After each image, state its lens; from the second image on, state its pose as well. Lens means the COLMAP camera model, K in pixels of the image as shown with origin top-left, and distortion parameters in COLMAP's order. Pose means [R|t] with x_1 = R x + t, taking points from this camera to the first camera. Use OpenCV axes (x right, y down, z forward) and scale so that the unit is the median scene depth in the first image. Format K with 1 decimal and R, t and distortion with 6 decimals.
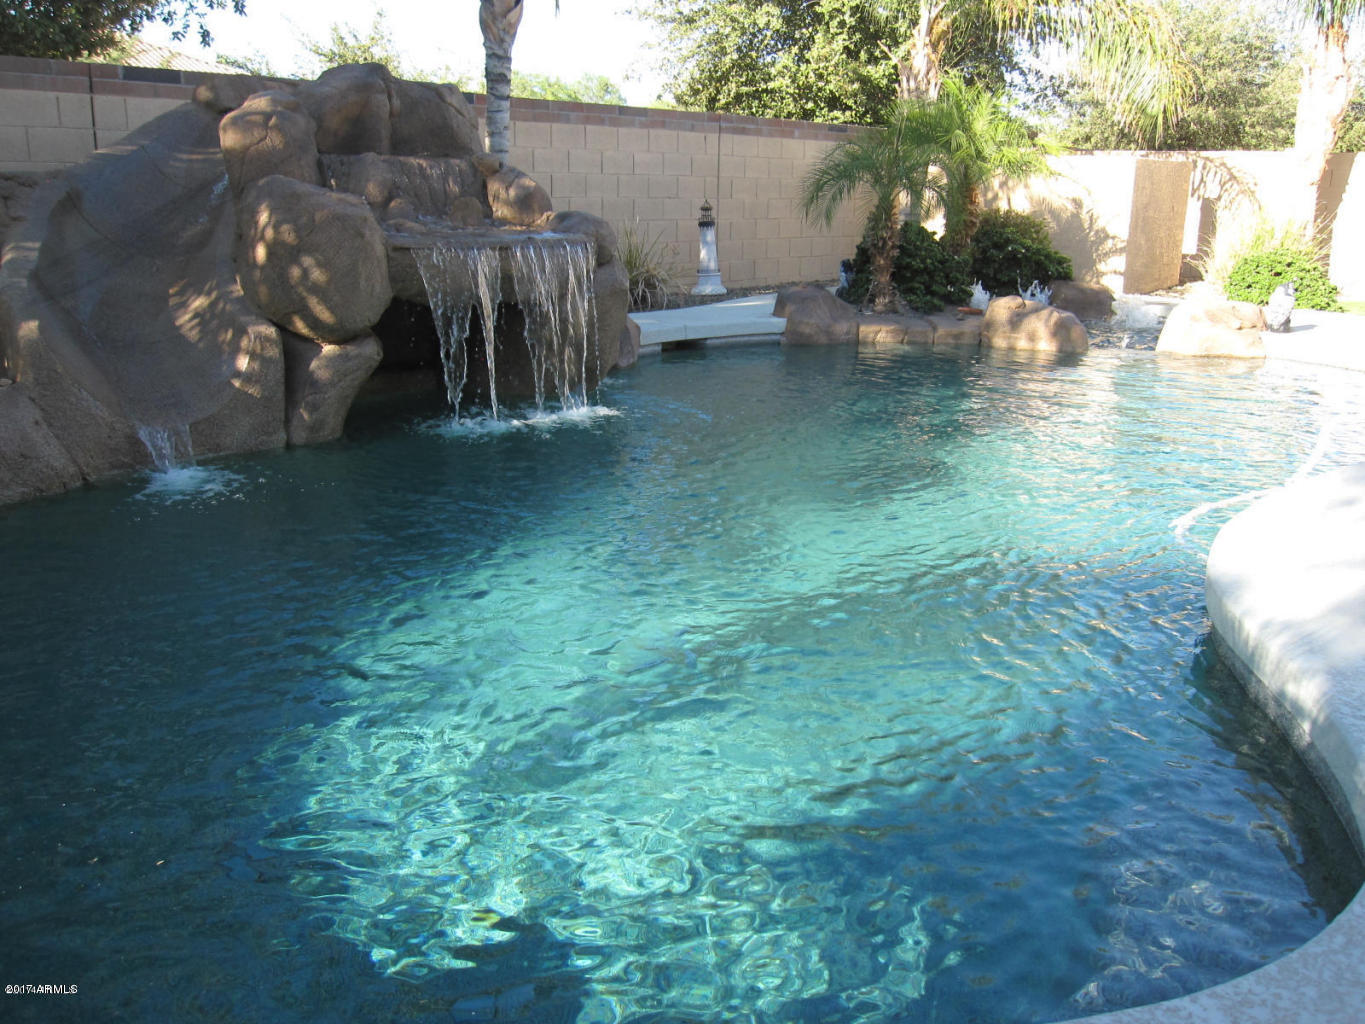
lens RADIAL K [[1134.9, 0, 681.5], [0, 1134.9, 507.8], [0, 0, 1]] dist [-0.061100, 0.021780]
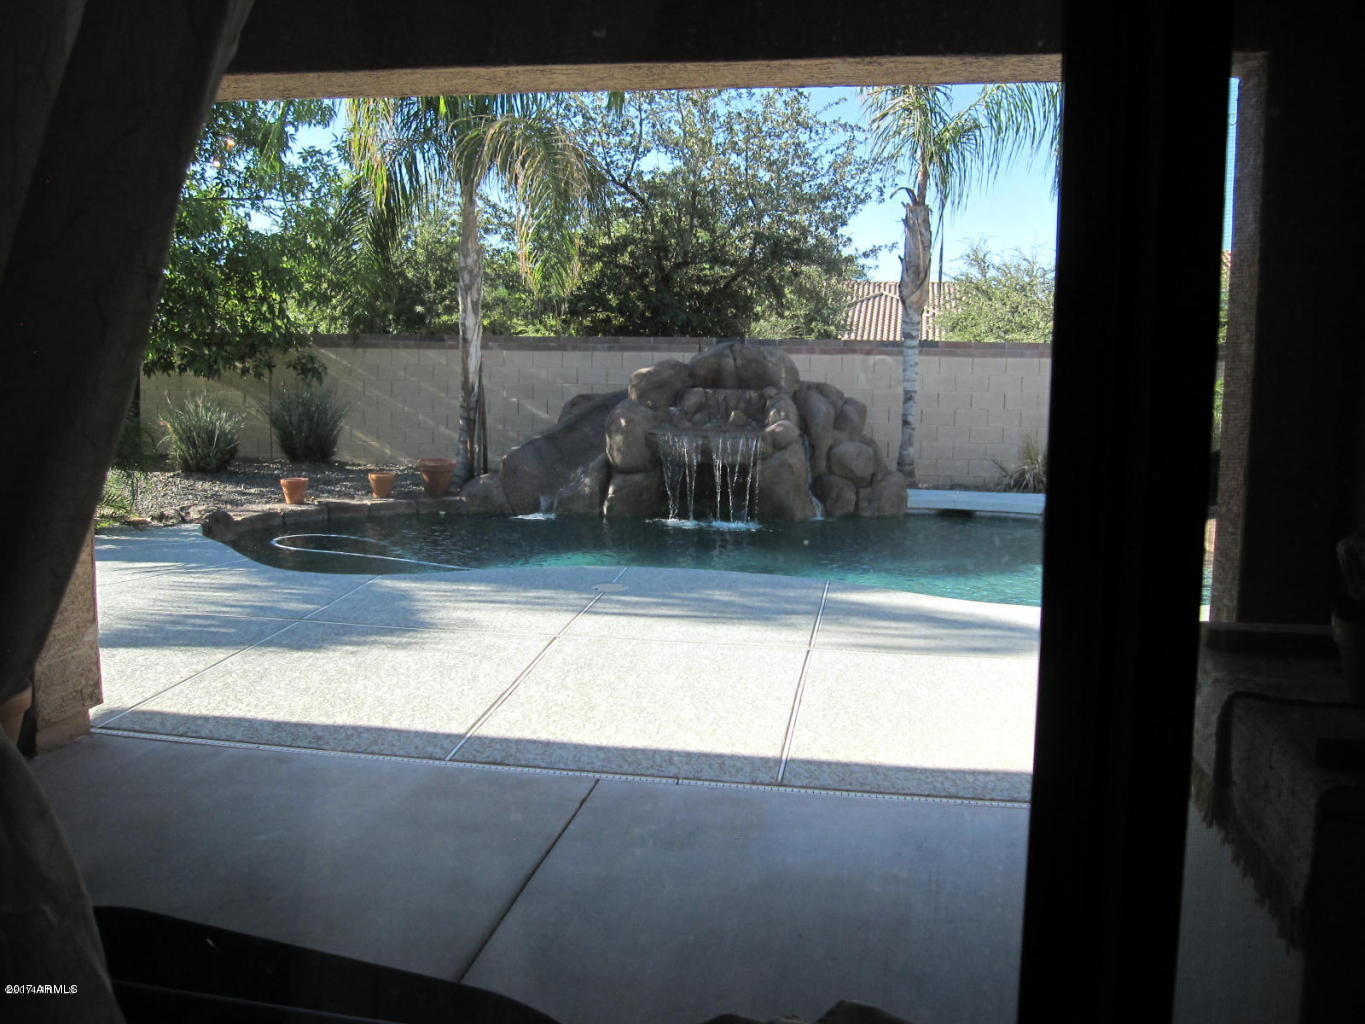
lens RADIAL K [[1134.9, 0, 673.2], [0, 1134.9, 509.4], [0, 0, 1]] dist [-0.061100, 0.021780]
pose [[0.532939, 0.098764, -0.840370, 1.306245], [-0.232250, 0.972095, -0.033041, -0.019970], [0.813656, 0.212785, 0.541005, -0.097185]]
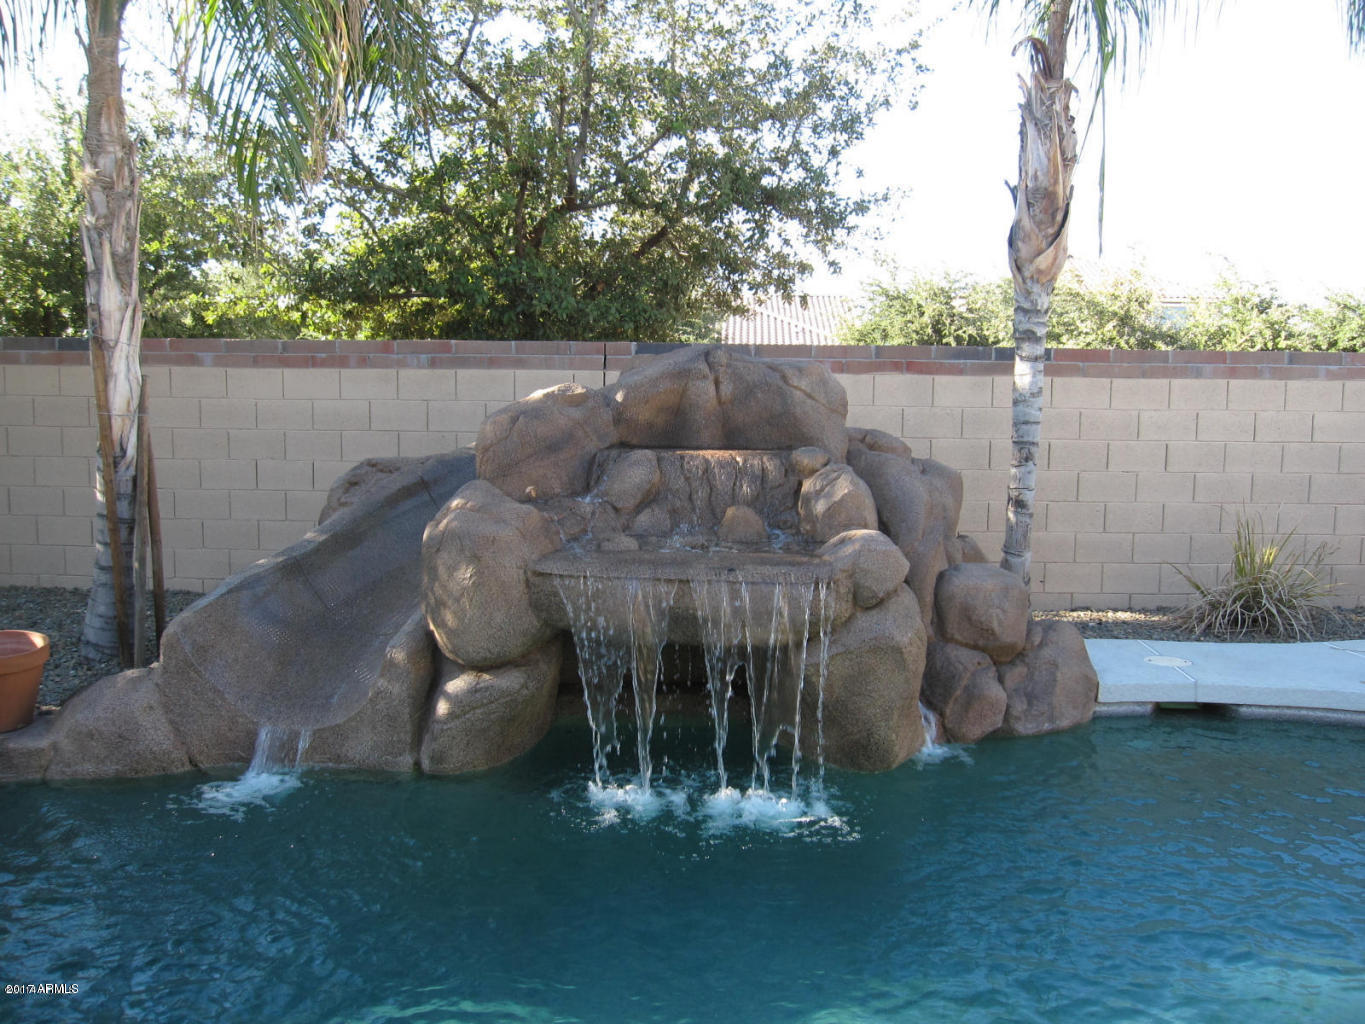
lens RADIAL K [[1134.9, 0, 688.4], [0, 1134.9, 513.9], [0, 0, 1]] dist [-0.061100, 0.021780]
pose [[0.663268, 0.074515, -0.744663, 0.372539], [-0.201229, 0.976143, -0.081555, -0.180989], [0.720821, 0.203941, 0.662439, 0.398840]]
